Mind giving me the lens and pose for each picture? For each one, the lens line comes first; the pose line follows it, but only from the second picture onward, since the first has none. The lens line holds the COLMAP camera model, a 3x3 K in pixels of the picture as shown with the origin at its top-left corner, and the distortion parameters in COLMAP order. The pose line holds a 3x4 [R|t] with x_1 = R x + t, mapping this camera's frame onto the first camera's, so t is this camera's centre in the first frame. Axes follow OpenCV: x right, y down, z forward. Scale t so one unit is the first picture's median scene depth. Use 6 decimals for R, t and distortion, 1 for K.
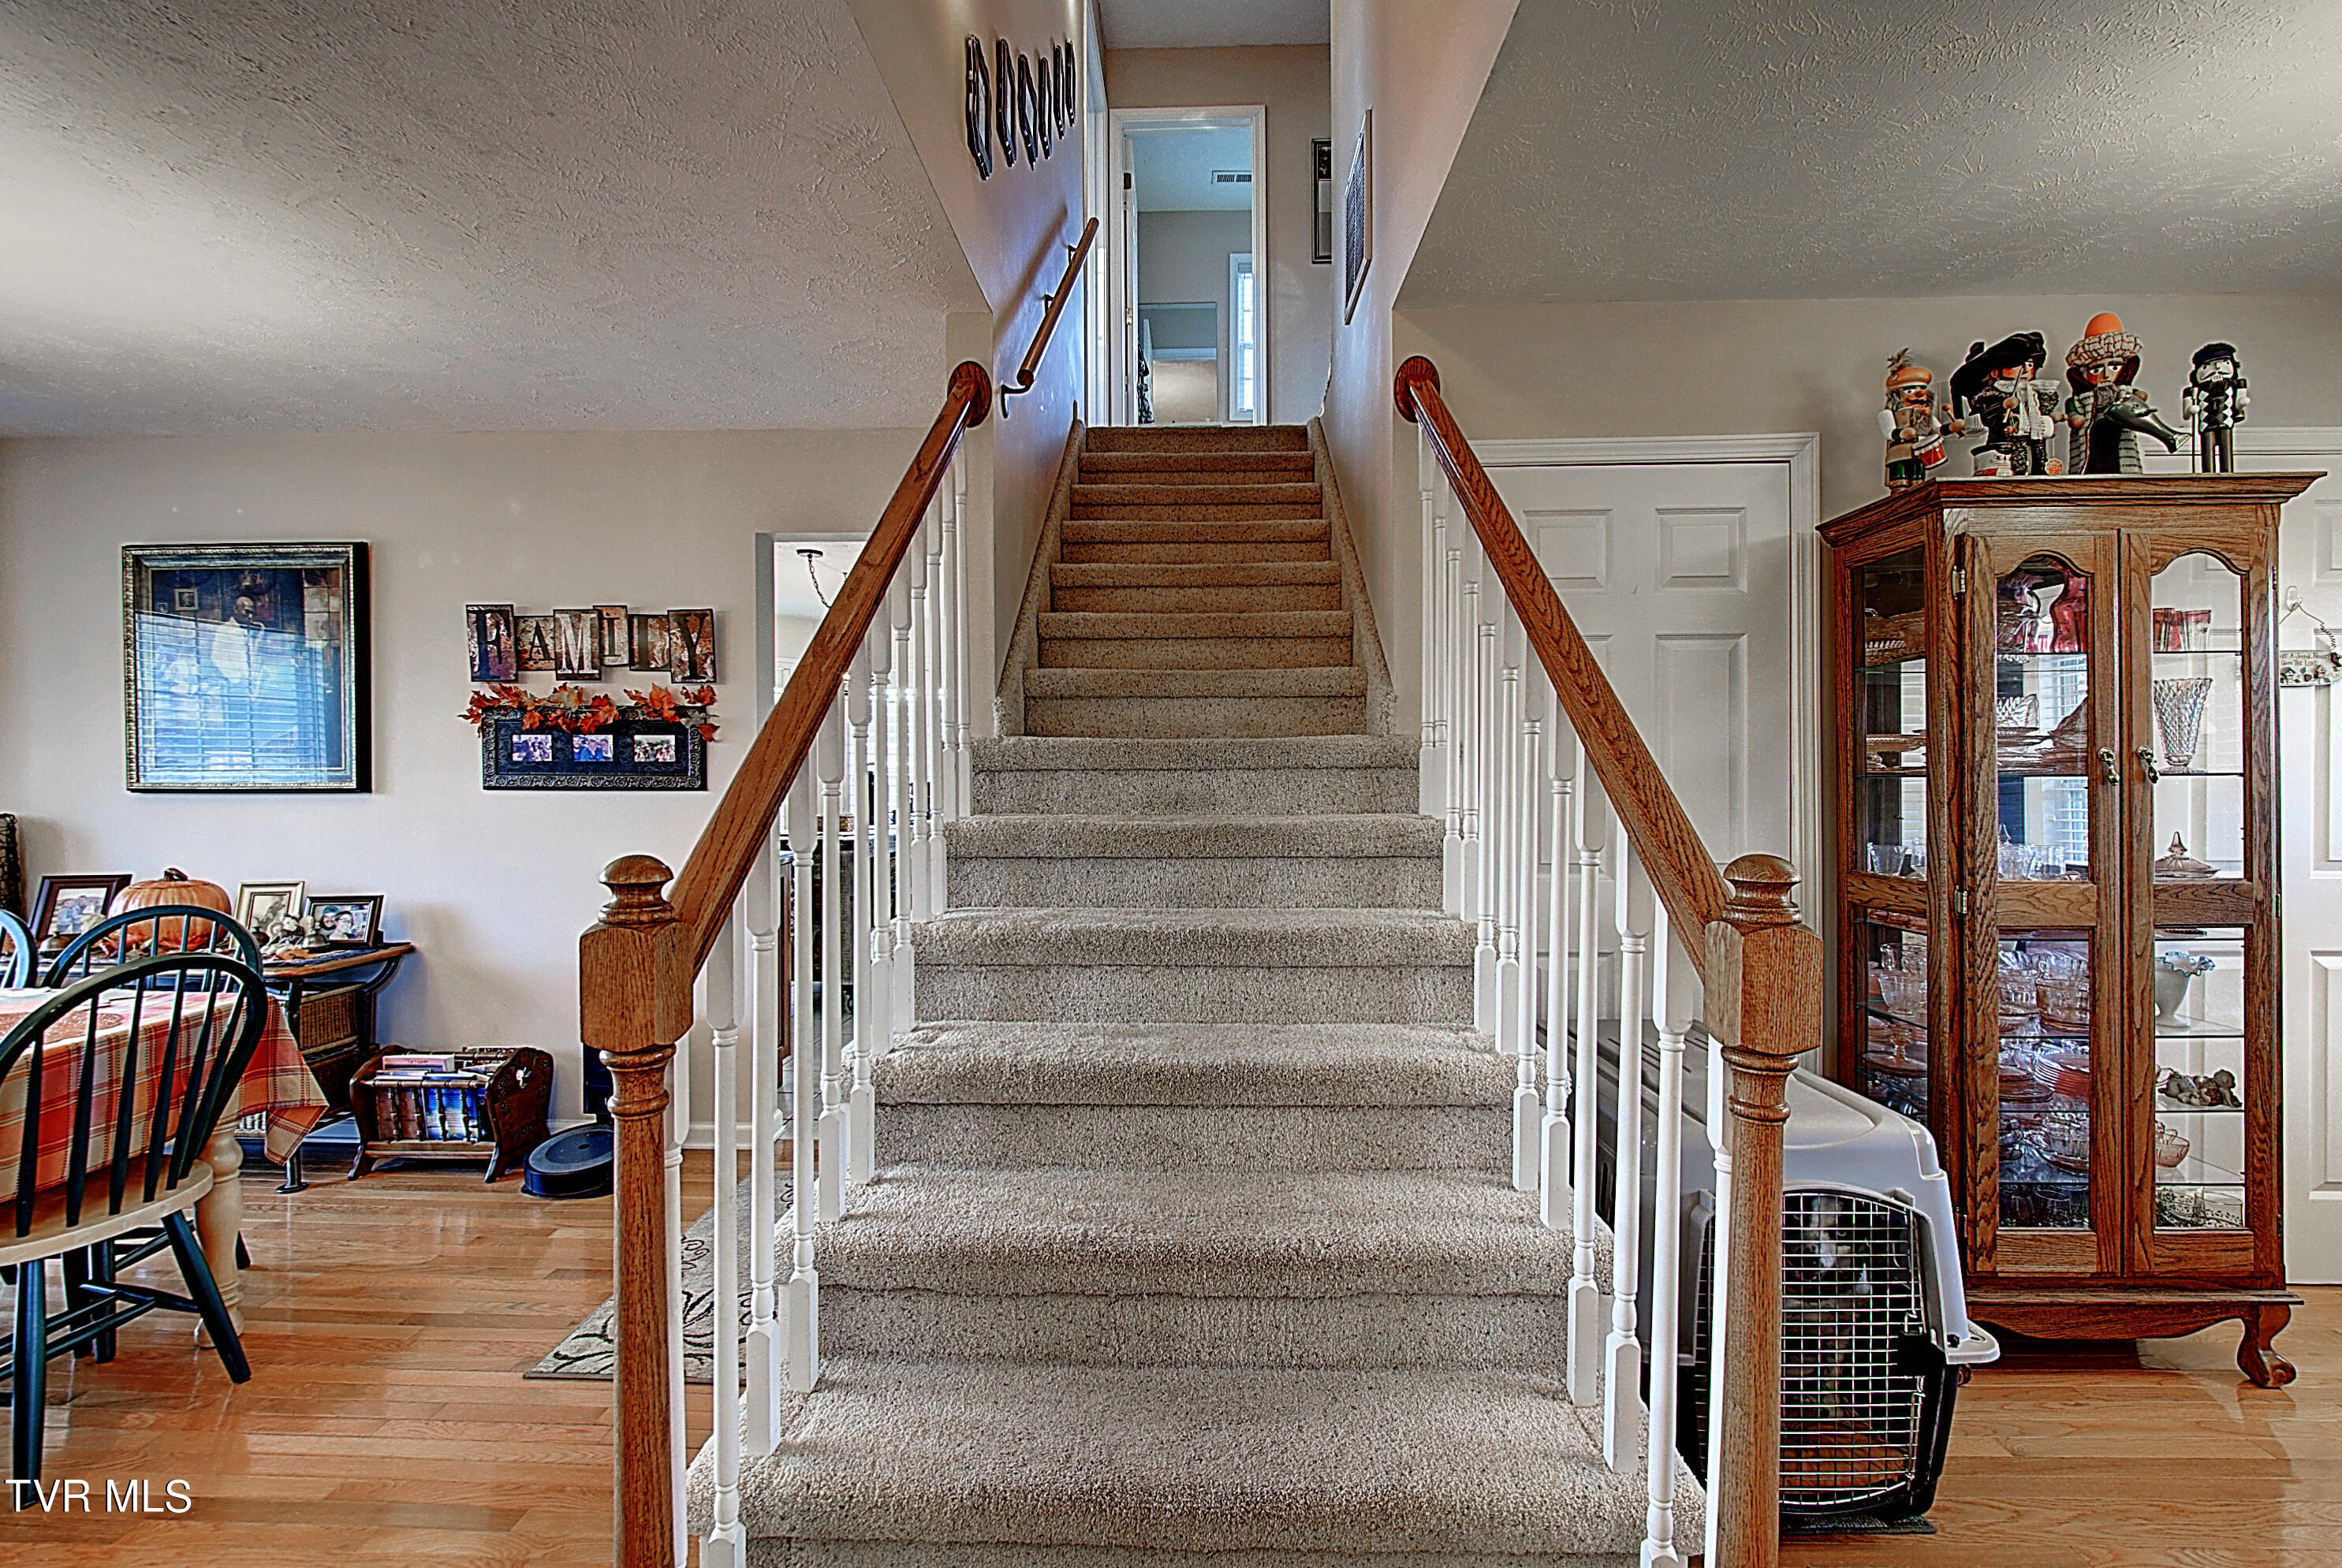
lens RADIAL K [[1025.5, 0, 1147.1], [0, 1025.5, 784.1], [0, 0, 1]] dist [-0.003563, -0.003913]
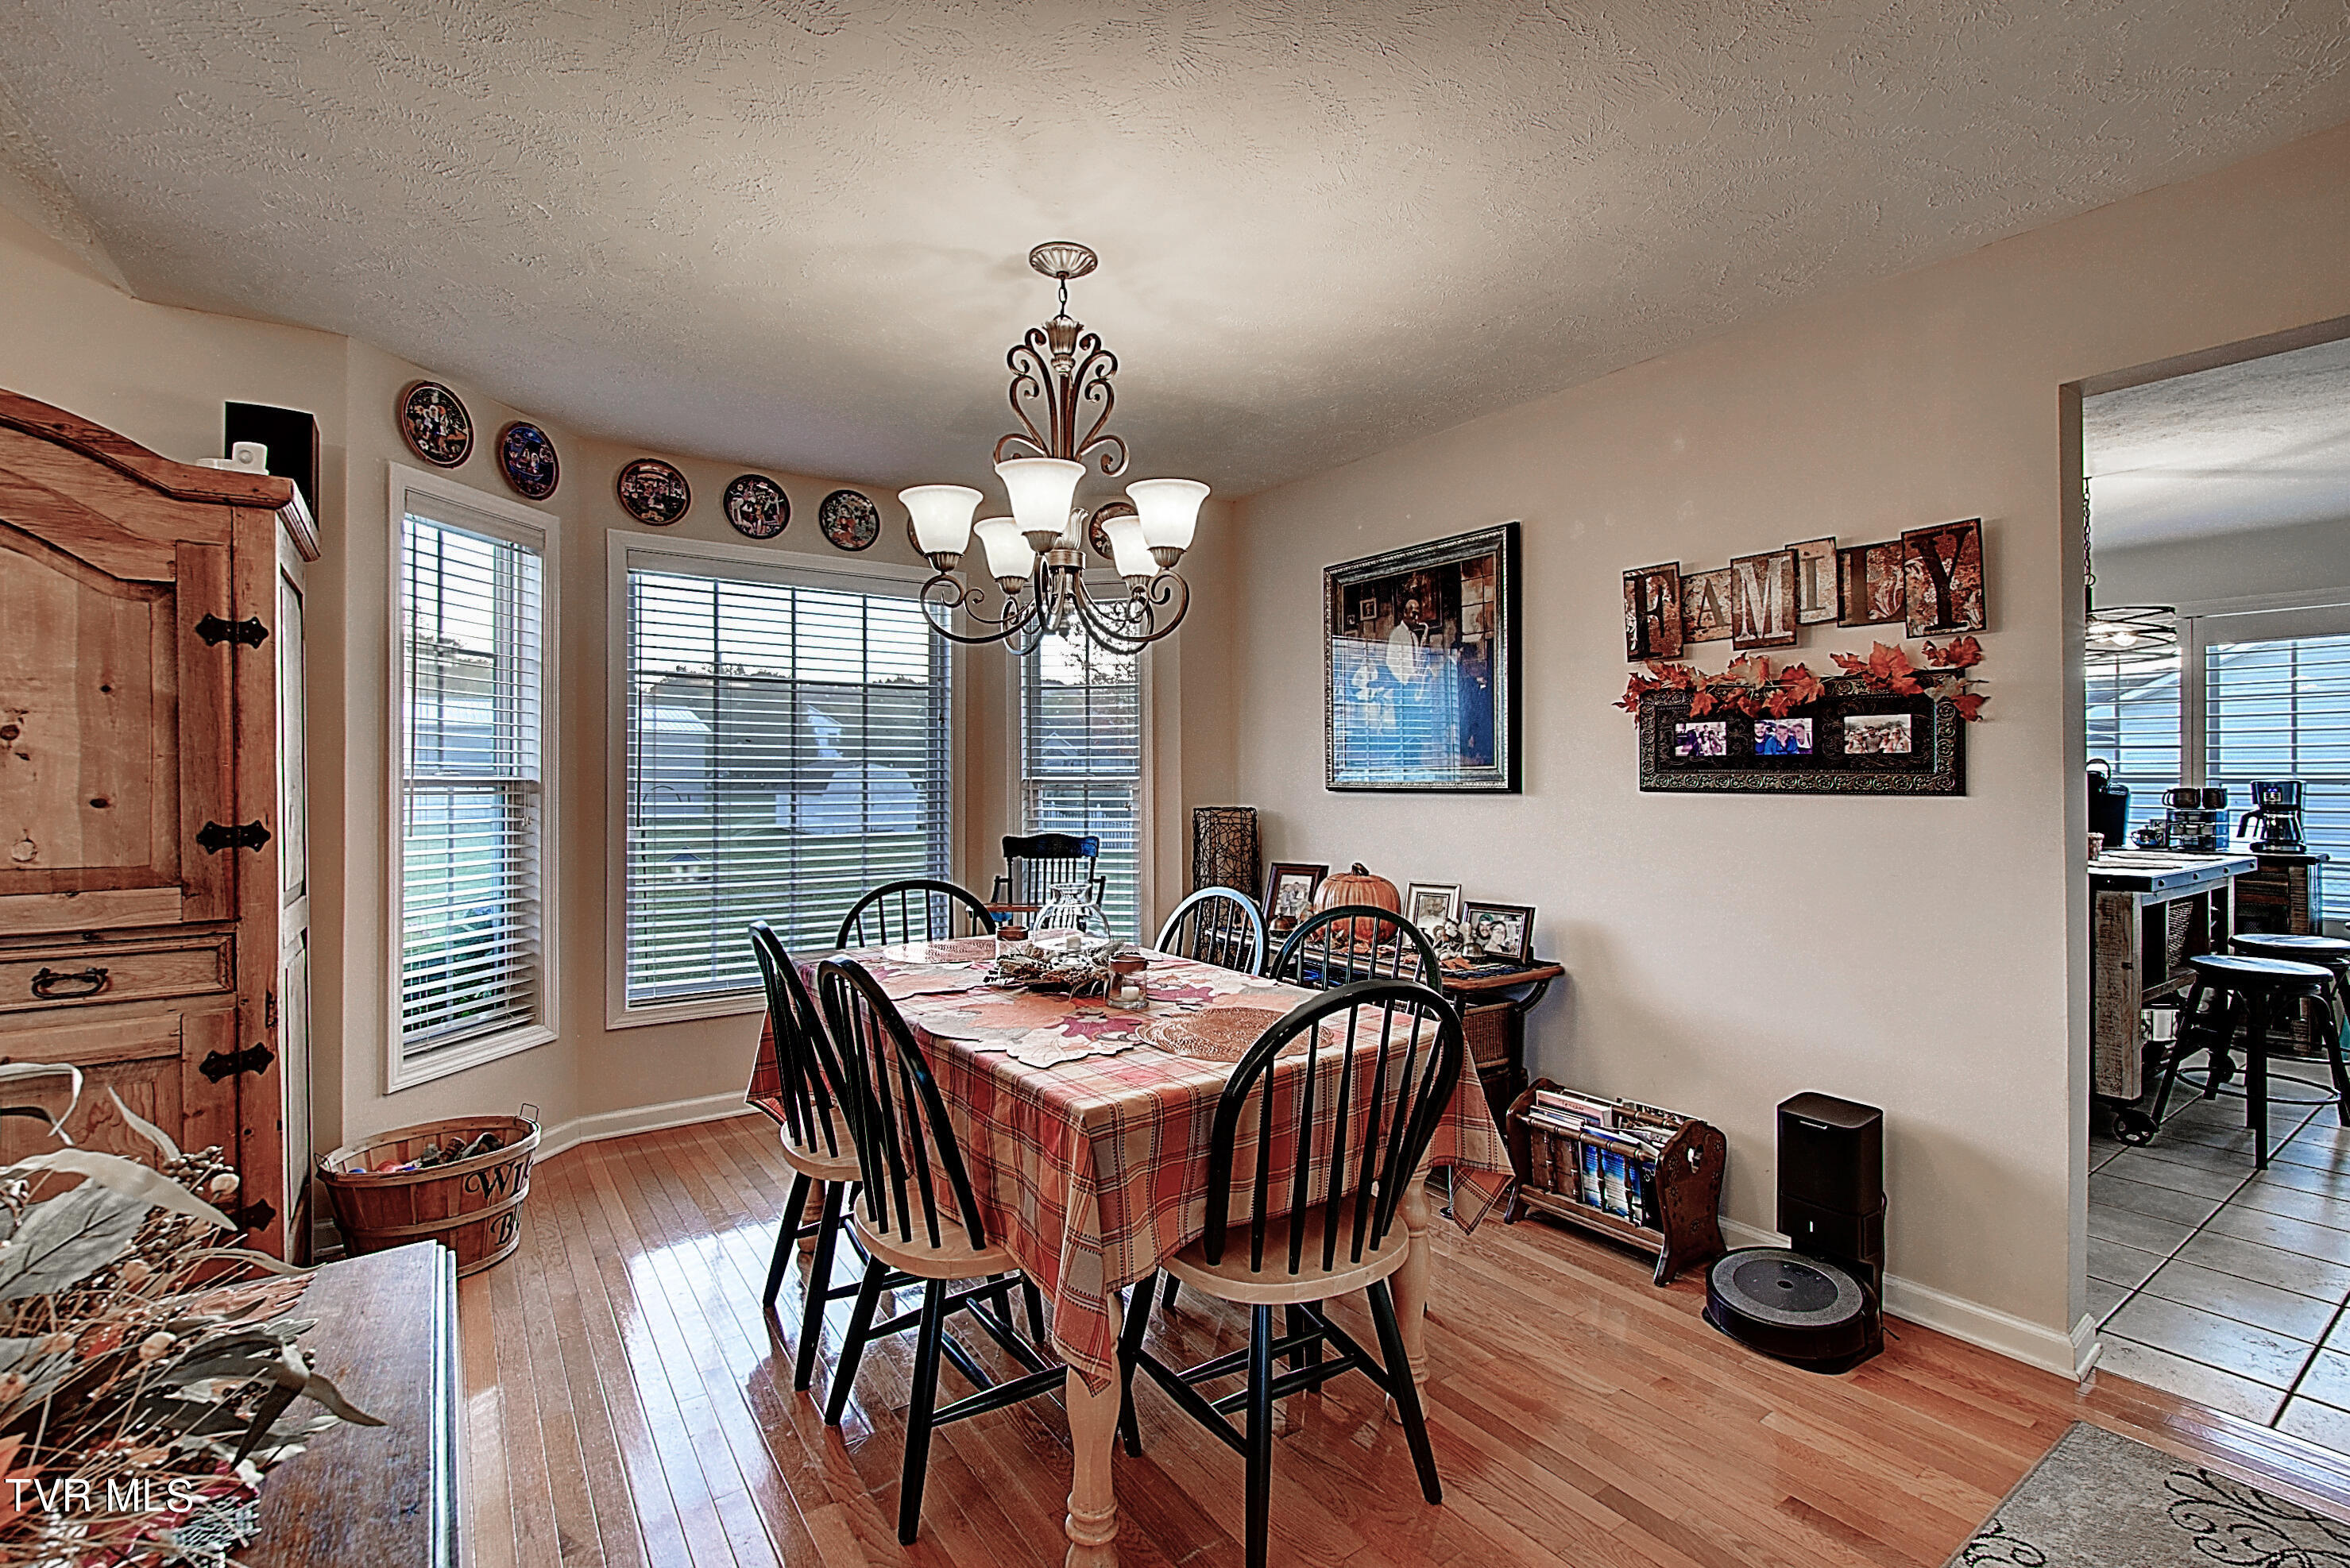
lens RADIAL K [[1026.8, 0, 1171.0], [0, 1026.8, 785.2], [0, 0, 1]] dist [-0.000718, -0.005059]
pose [[0.603512, 0.003652, -0.797345, -0.248836], [-0.007785, 0.999969, -0.001313, 0.005480], [0.797316, 0.007000, 0.603522, 0.223951]]
